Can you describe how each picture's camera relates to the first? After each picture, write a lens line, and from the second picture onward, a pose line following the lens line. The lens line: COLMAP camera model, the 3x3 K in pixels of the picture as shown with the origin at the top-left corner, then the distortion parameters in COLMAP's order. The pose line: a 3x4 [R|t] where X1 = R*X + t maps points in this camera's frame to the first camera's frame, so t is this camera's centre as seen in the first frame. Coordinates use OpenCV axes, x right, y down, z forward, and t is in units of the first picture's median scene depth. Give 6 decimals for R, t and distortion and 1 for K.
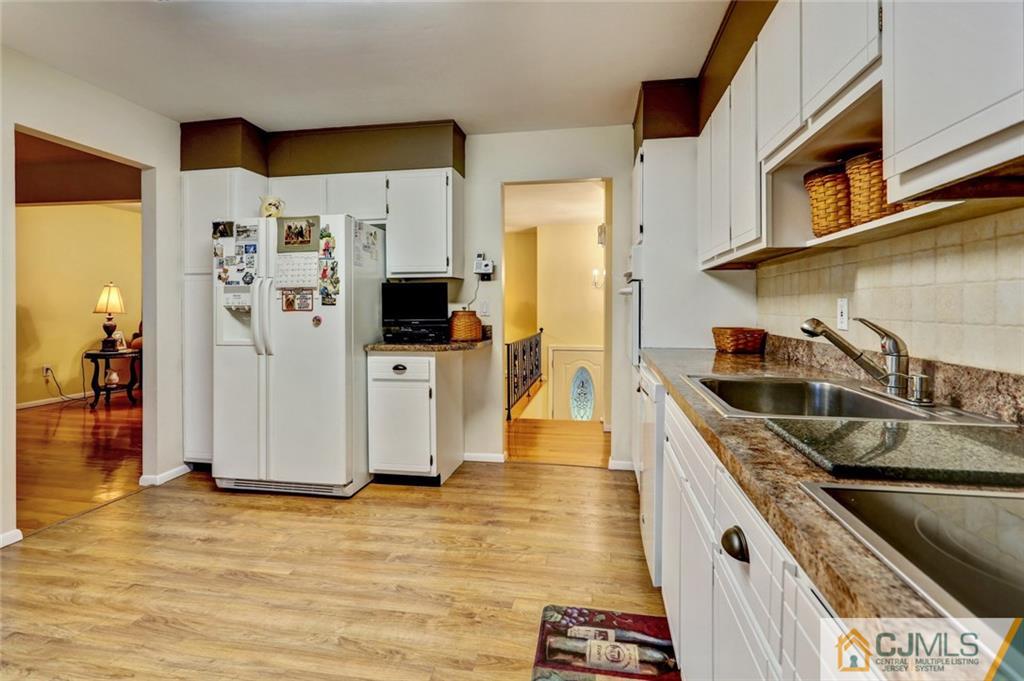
lens RADIAL K [[495.0, 0, 512.5], [0, 495.0, 307.5], [0, 0, 1]] dist [-0.009952, 0.005143]
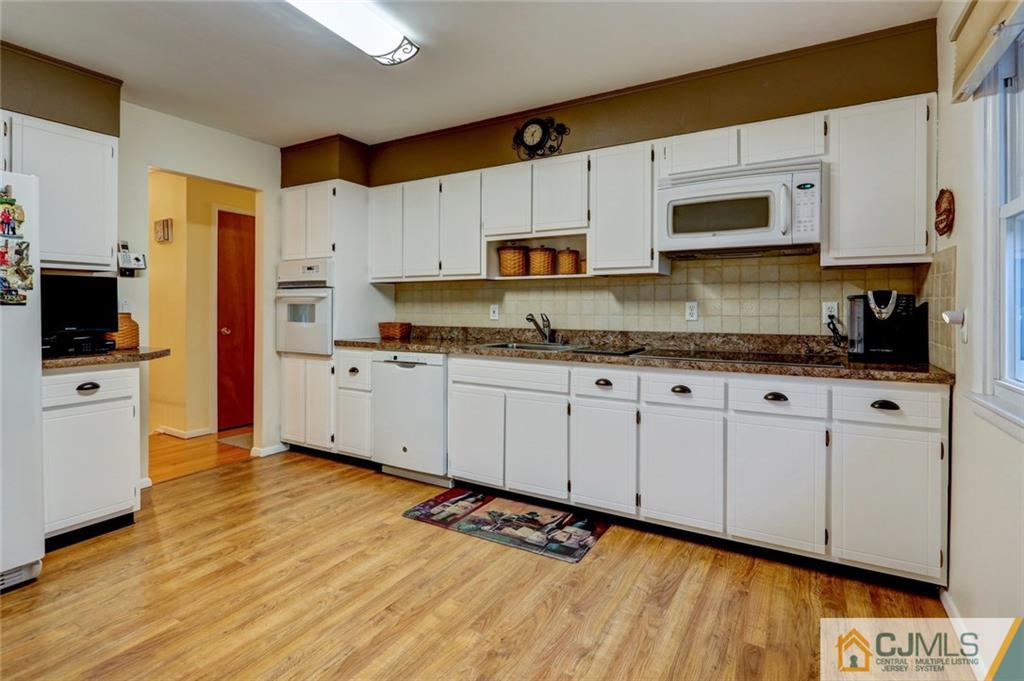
lens RADIAL K [[495.0, 0, 514.6], [0, 495.0, 310.2], [0, 0, 1]] dist [-0.009952, 0.005143]
pose [[0.349300, -0.001273, 0.937010, -1.057141], [-0.000901, 0.999998, 0.001695, 0.000565], [-0.937010, -0.001436, 0.349298, 0.162330]]
